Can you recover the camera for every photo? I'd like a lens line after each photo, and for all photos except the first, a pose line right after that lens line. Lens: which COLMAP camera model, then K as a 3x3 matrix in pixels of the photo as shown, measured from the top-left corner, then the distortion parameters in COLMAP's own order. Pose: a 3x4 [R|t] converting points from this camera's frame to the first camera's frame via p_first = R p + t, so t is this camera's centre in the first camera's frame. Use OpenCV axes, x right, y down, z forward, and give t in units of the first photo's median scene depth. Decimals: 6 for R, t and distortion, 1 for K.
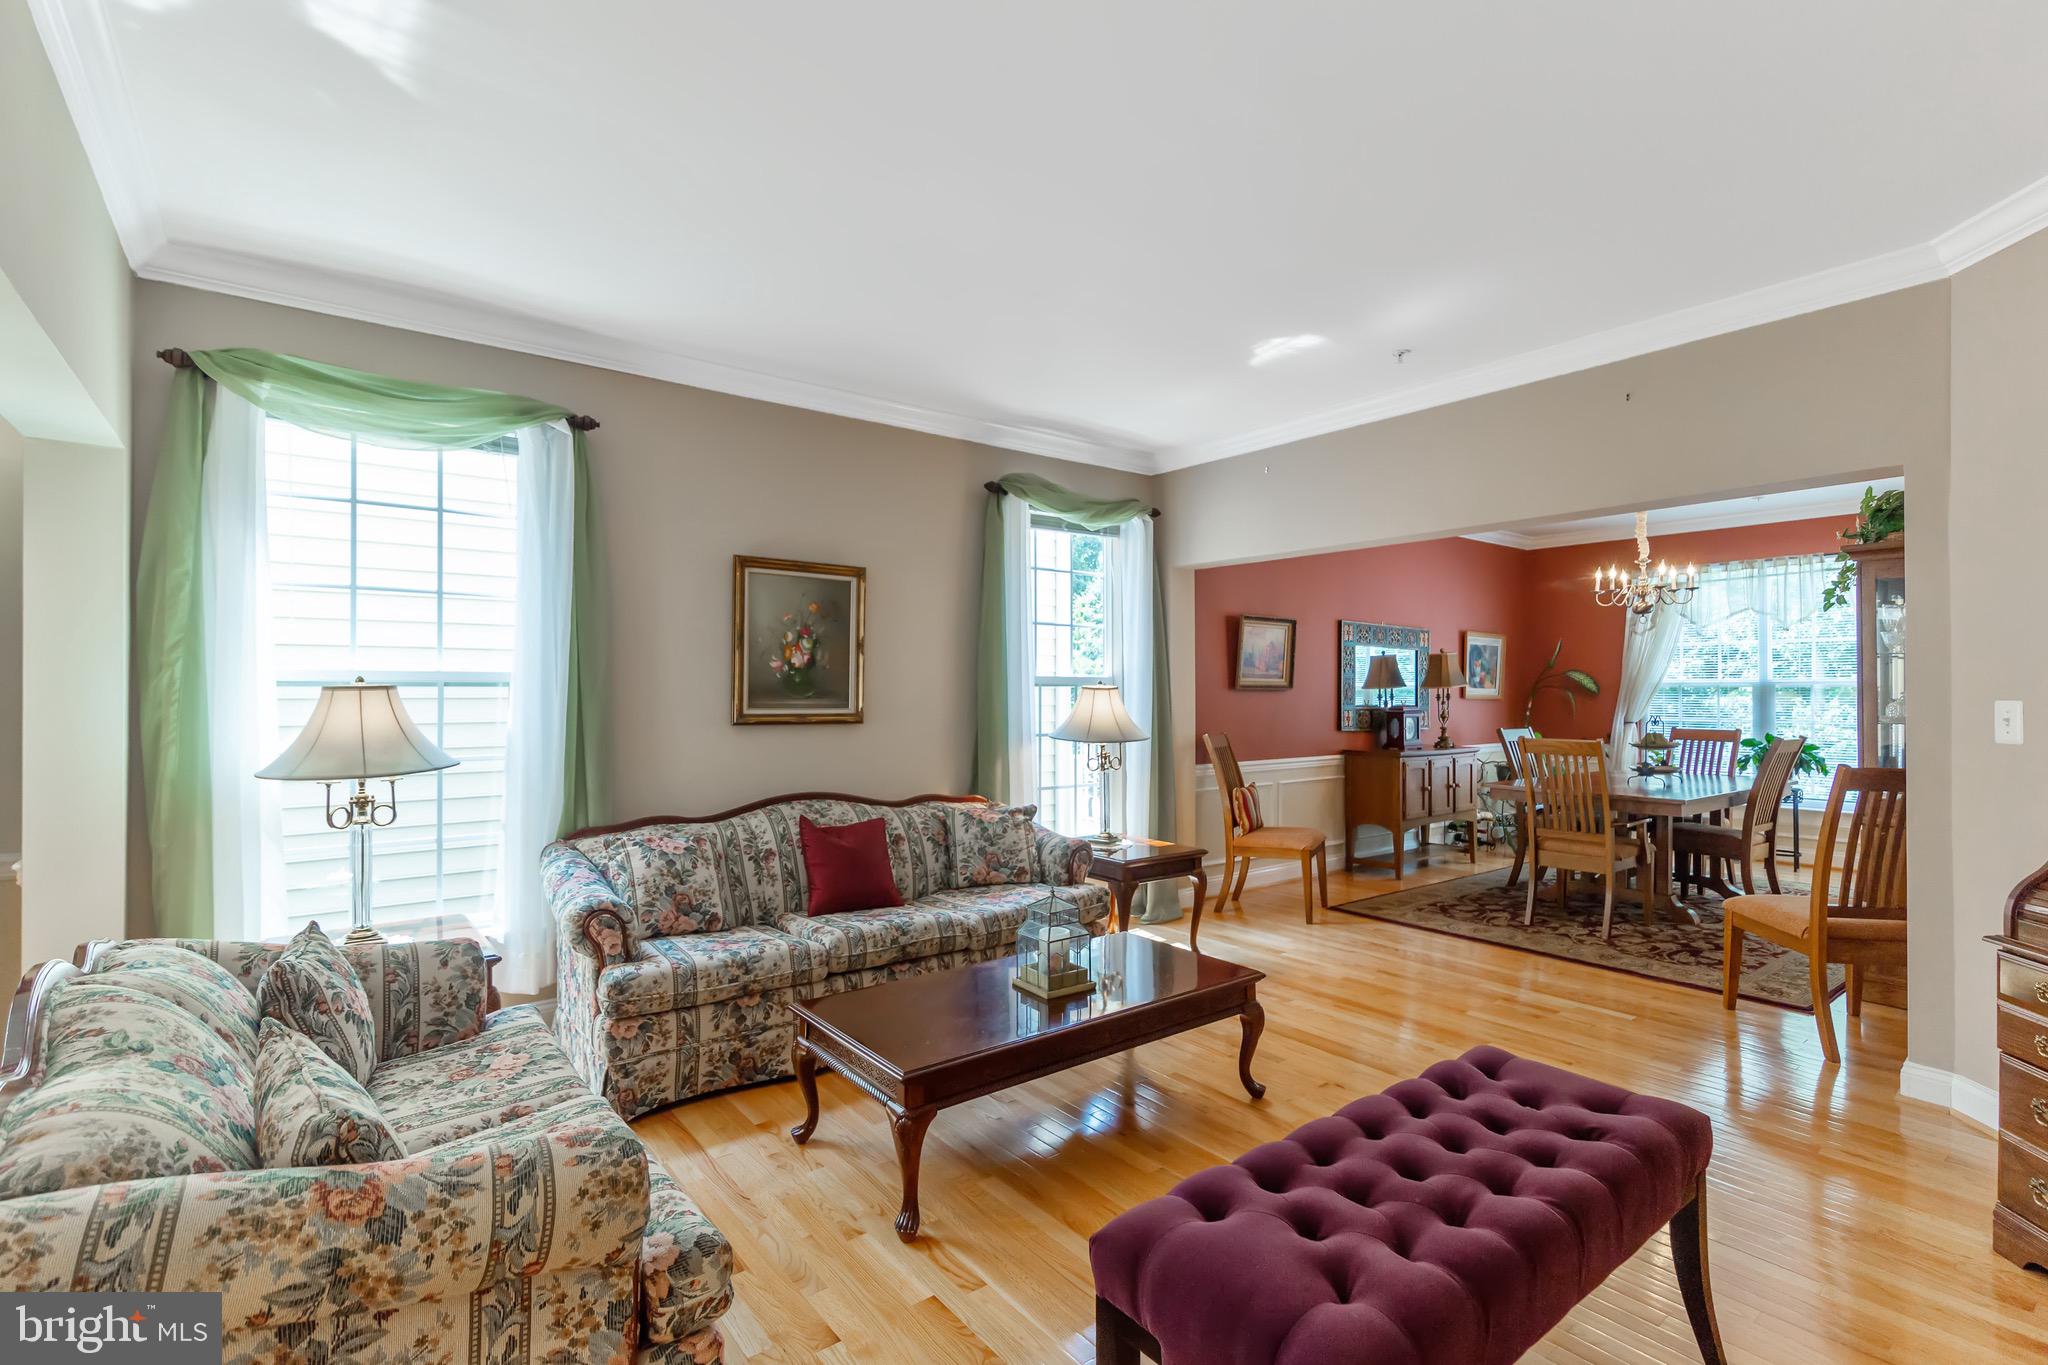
lens RADIAL K [[937.9, 0, 1022.7], [0, 937.9, 684.0], [0, 0, 1]] dist [-0.000255, -0.000262]
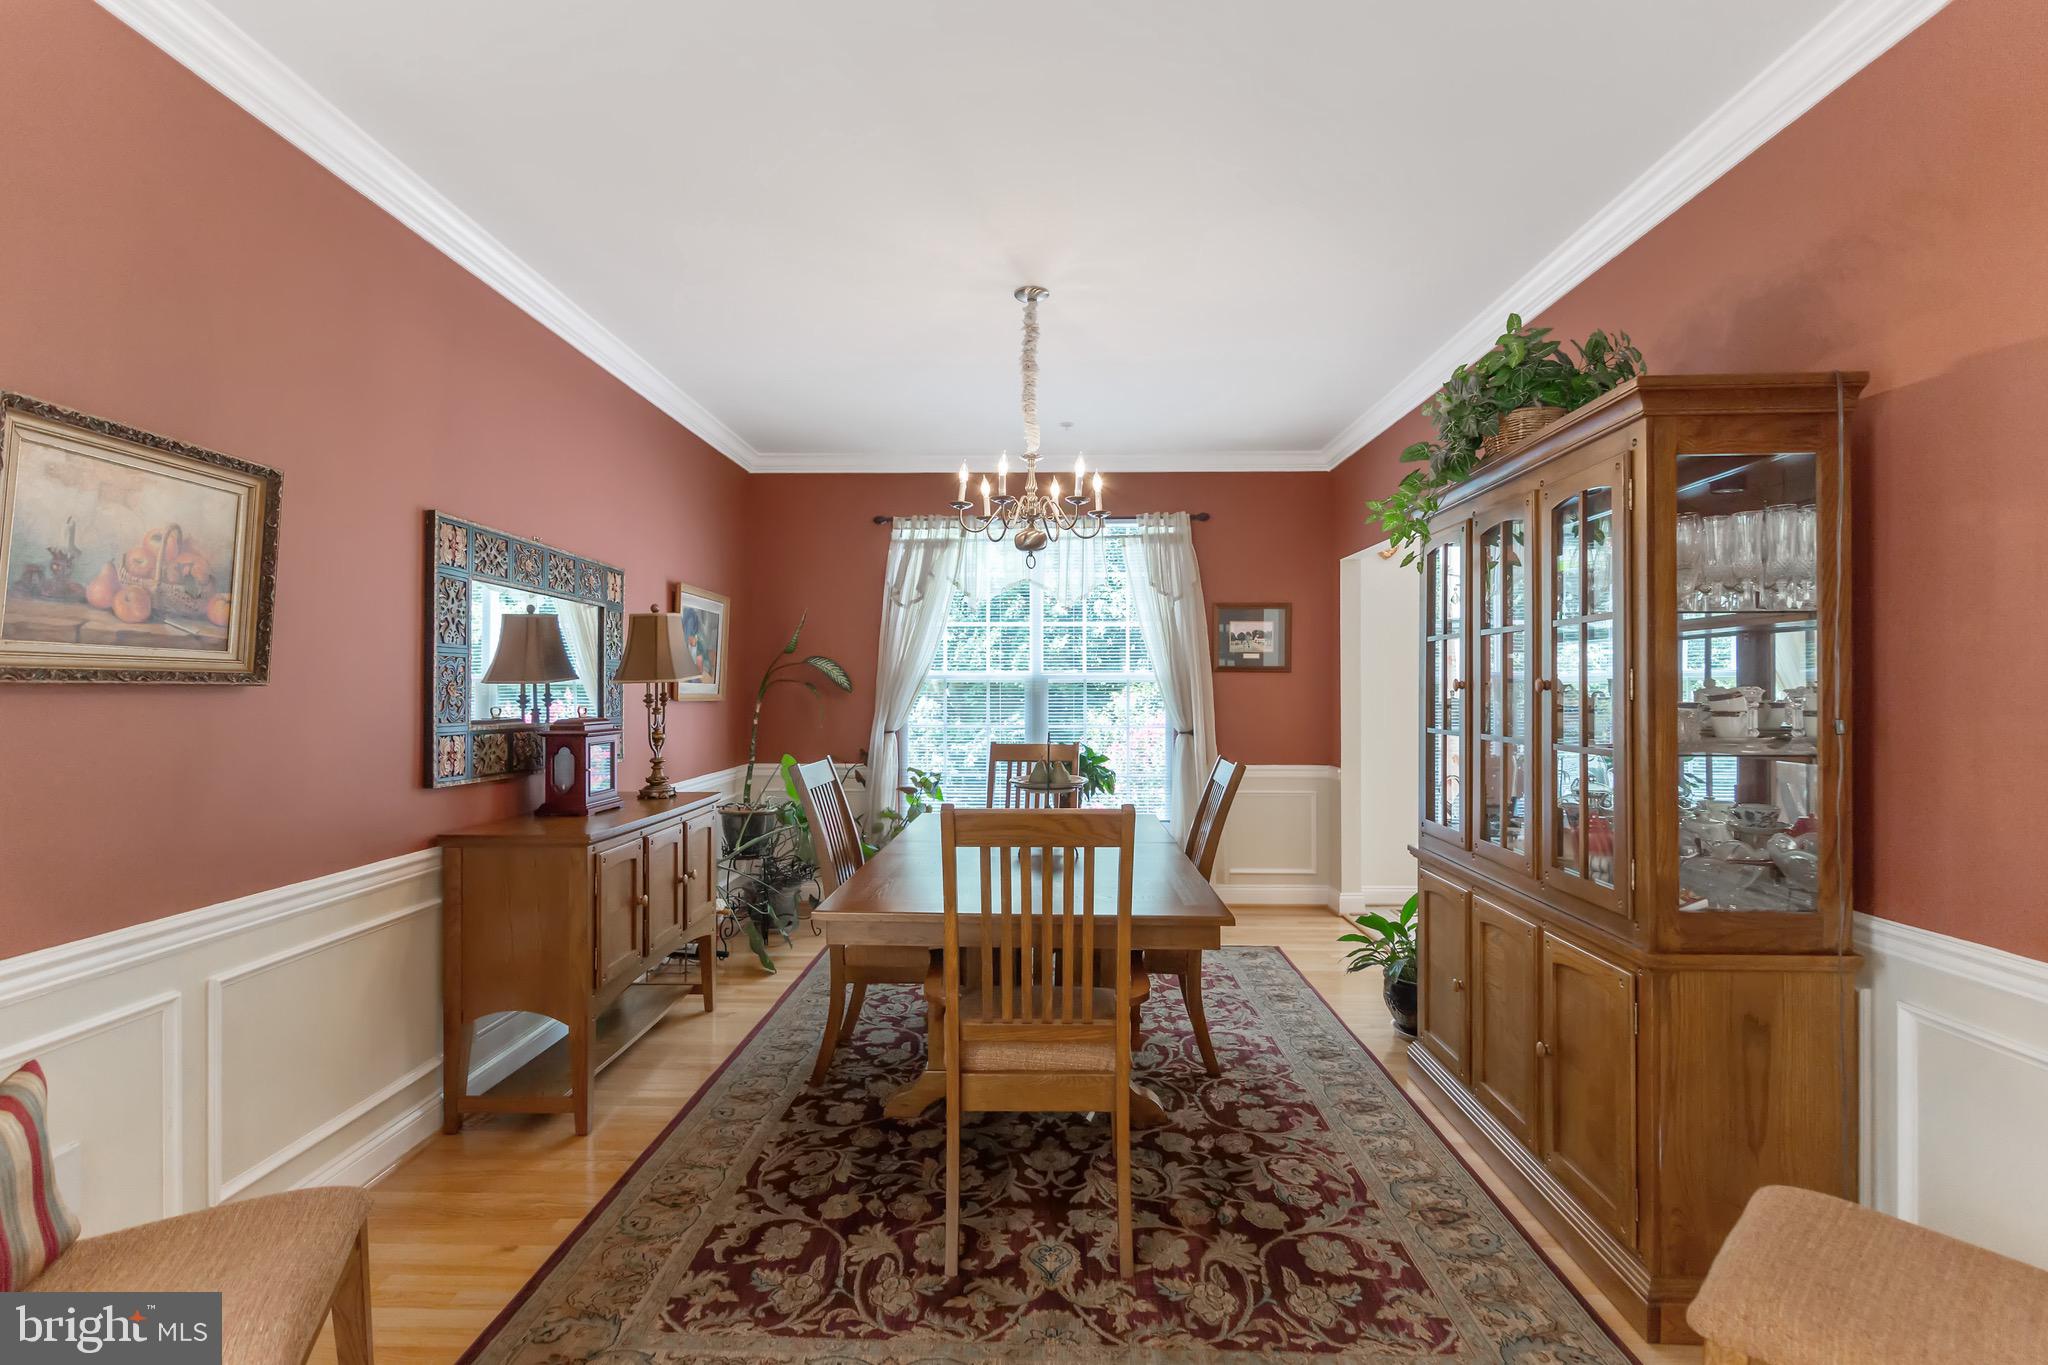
lens RADIAL K [[937.9, 0, 1022.0], [0, 937.9, 683.0], [0, 0, 1]] dist [-0.000255, -0.000262]
pose [[0.631020, 0.001623, 0.775765, 0.179025], [-0.003495, 0.999994, 0.000751, 0.003778], [-0.775758, -0.003185, 0.631022, 0.526433]]
